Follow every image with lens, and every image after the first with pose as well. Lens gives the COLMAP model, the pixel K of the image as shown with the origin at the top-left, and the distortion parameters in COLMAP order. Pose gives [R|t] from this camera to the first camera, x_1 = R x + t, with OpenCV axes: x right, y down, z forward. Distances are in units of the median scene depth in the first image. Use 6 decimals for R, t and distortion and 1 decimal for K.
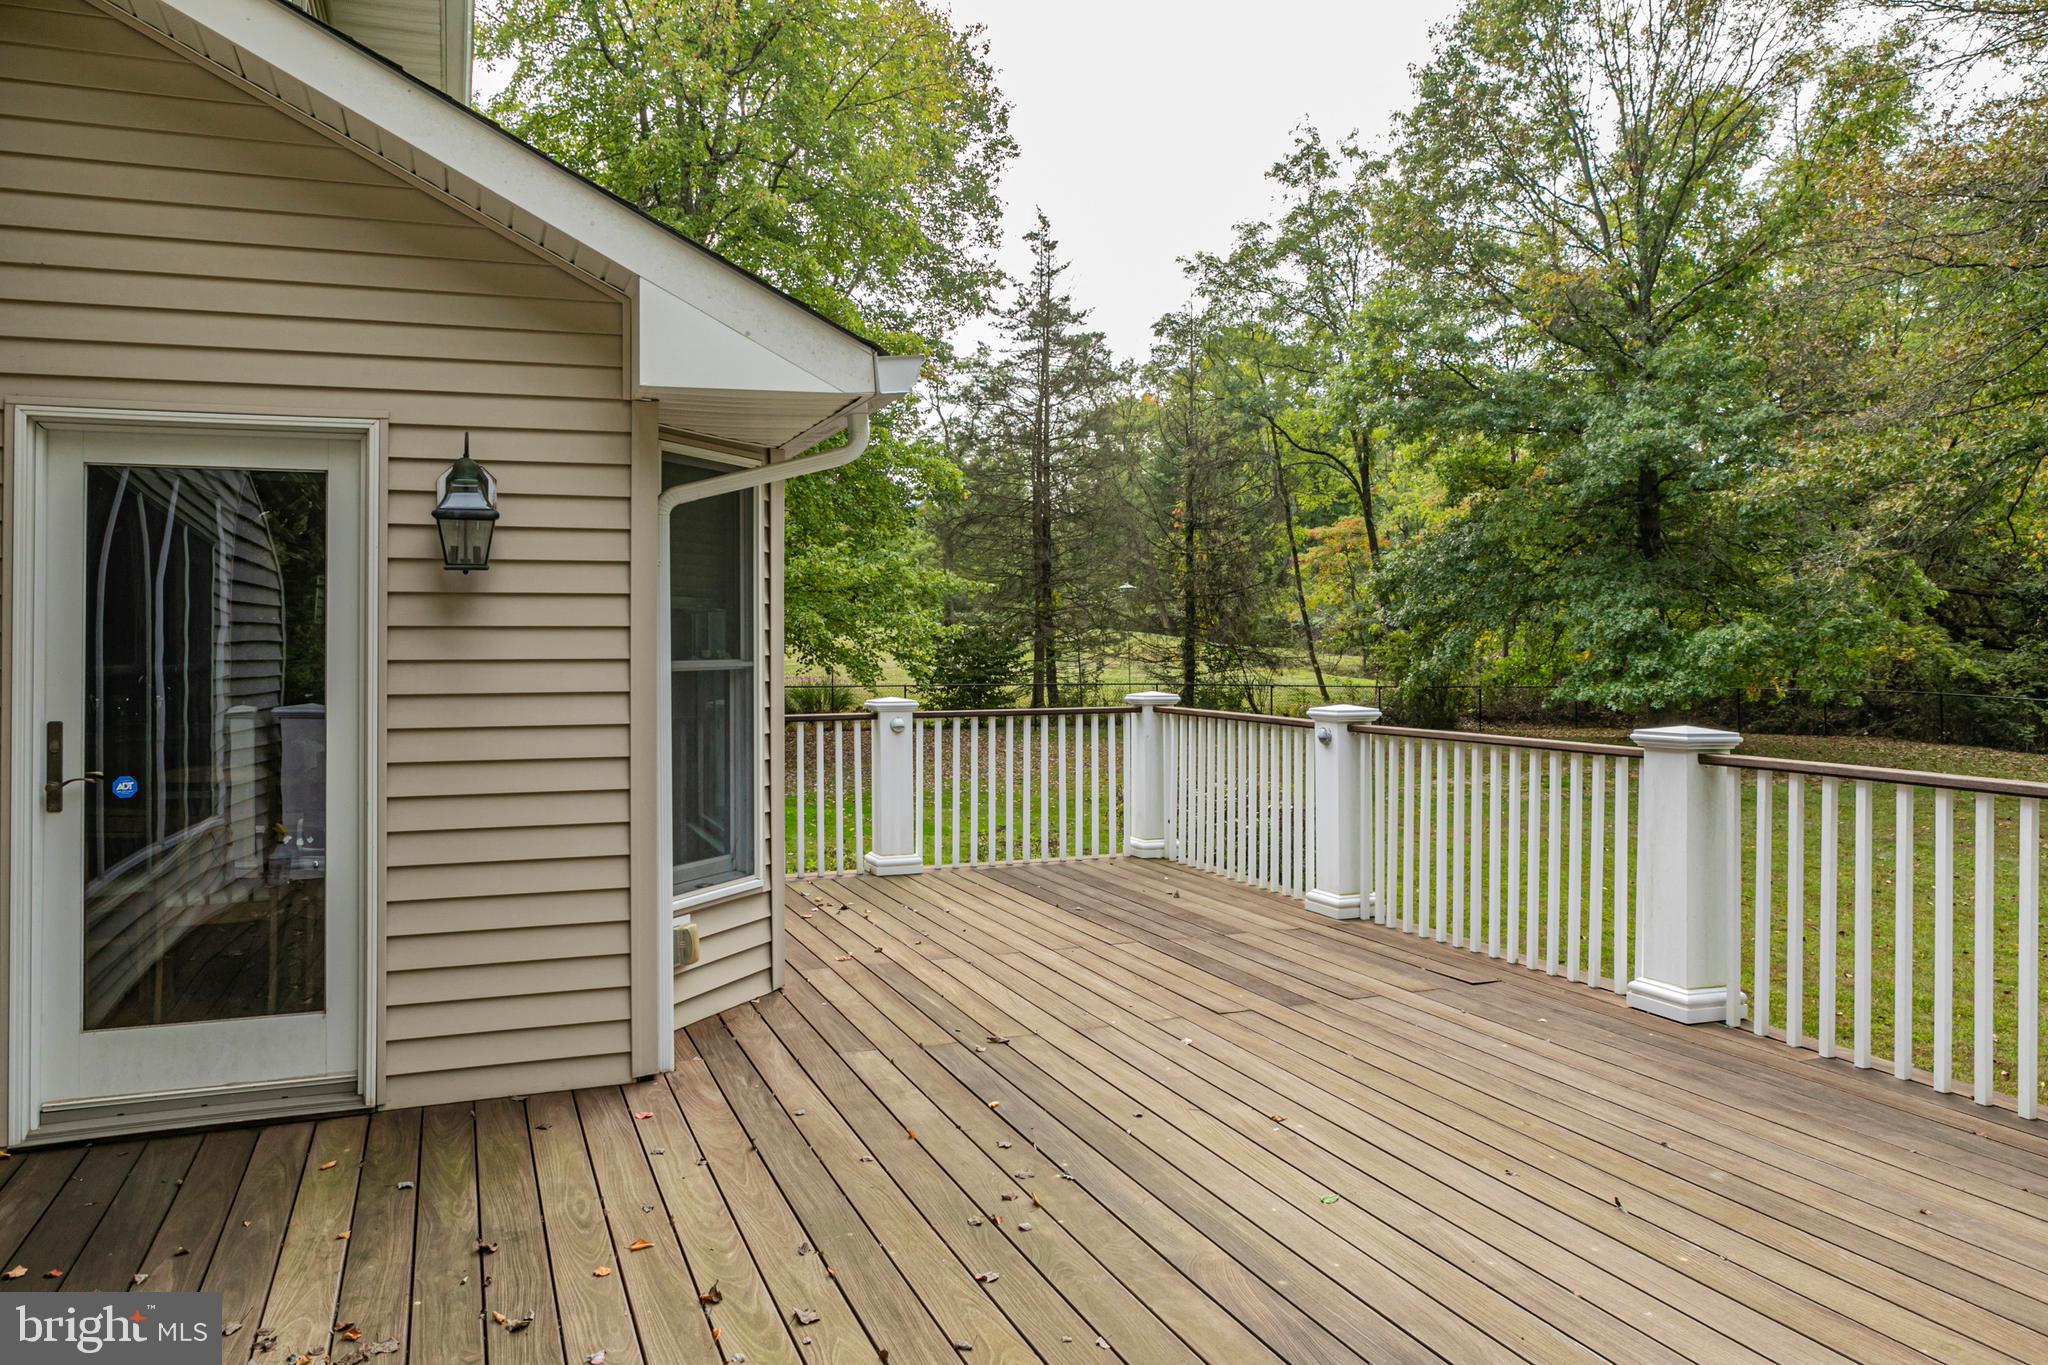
lens RADIAL K [[1416.5, 0, 999.7], [0, 1416.5, 623.3], [0, 0, 1]] dist [-0.011040, 0.000576]
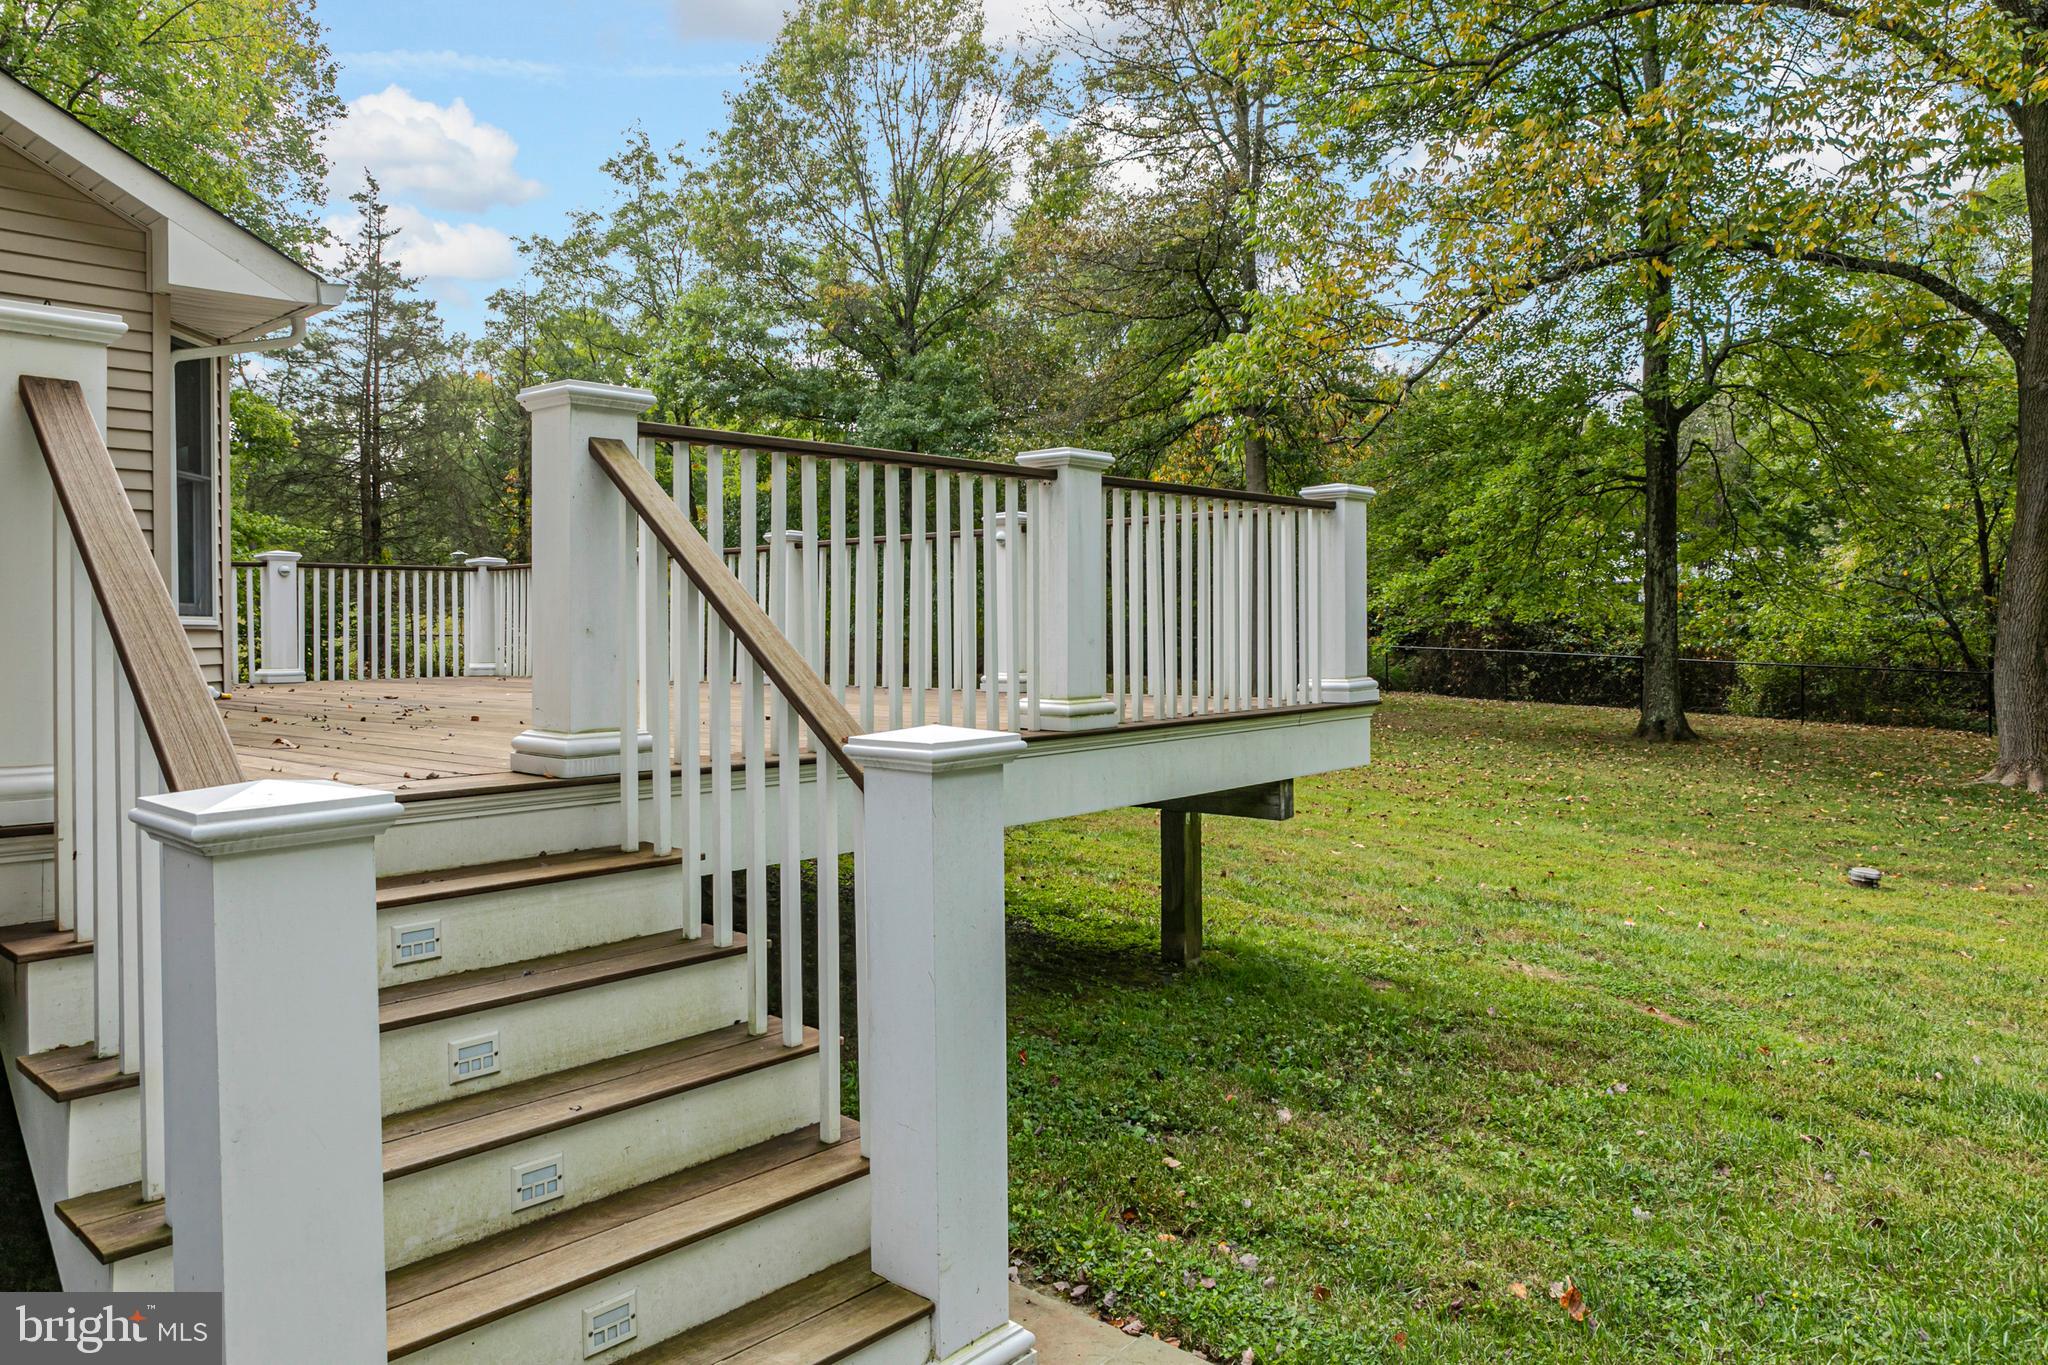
lens RADIAL K [[1416.5, 0, 999.7], [0, 1416.5, 623.3], [0, 0, 1]] dist [-0.011040, 0.000576]
pose [[0.897530, 0.001331, 0.440952, -0.012315], [-0.002734, 0.999993, 0.002545, 0.026456], [-0.440945, -0.003490, 0.897527, -0.108873]]
